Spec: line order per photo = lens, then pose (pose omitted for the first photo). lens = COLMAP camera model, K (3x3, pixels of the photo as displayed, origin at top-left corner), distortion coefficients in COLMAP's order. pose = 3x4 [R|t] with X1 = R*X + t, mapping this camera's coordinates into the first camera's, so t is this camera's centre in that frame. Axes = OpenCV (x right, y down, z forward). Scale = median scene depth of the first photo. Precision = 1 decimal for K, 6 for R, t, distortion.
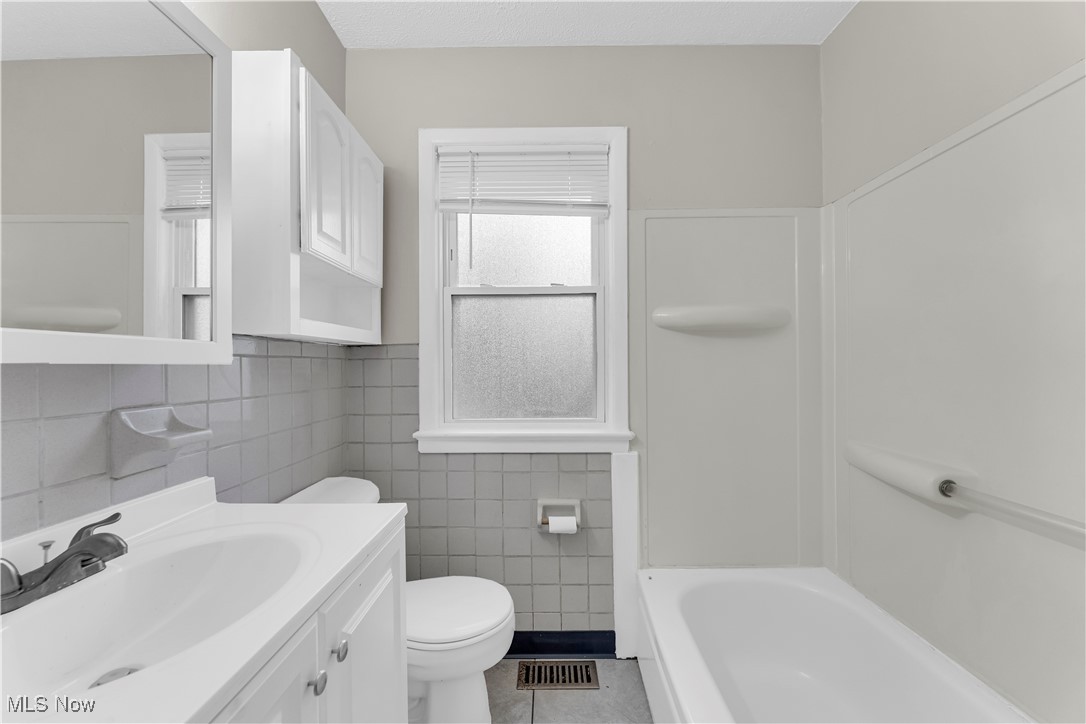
lens RADIAL K [[431.9, 0, 543.0], [0, 431.9, 365.7], [0, 0, 1]] dist [-0.000043, -0.000548]
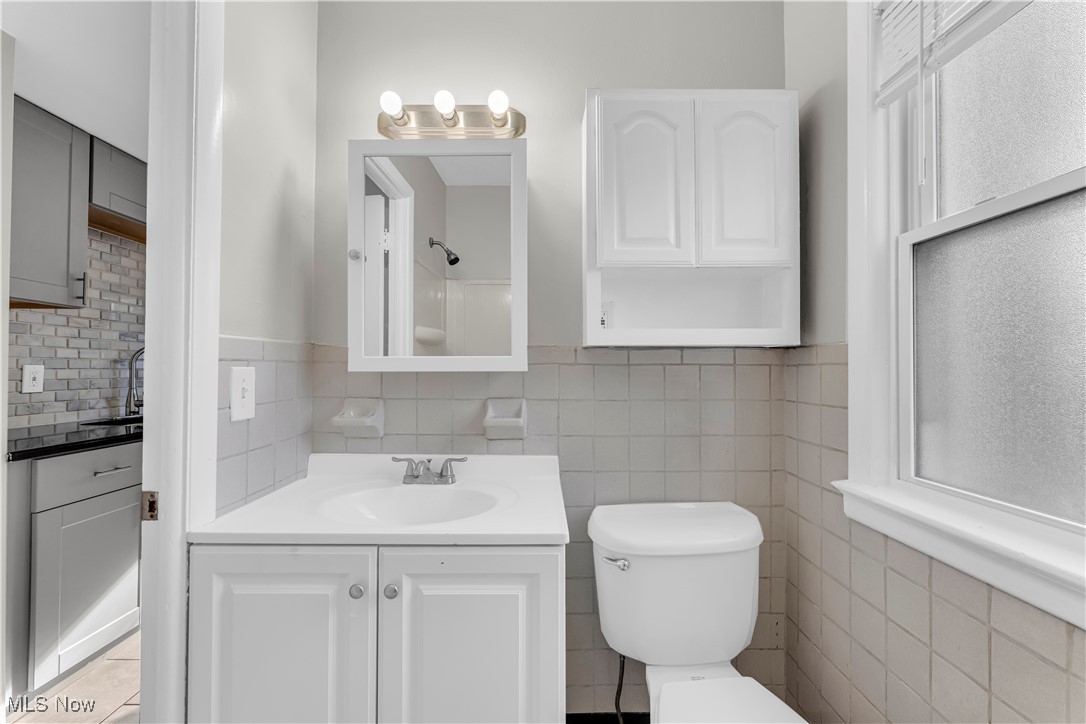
lens RADIAL K [[431.9, 0, 543.0], [0, 431.9, 365.7], [0, 0, 1]] dist [-0.000043, -0.000548]
pose [[0.019604, -0.006857, -0.999784, 0.329391], [-0.005319, 0.999962, -0.006963, -0.007114], [0.999794, 0.005454, 0.019567, 0.550549]]
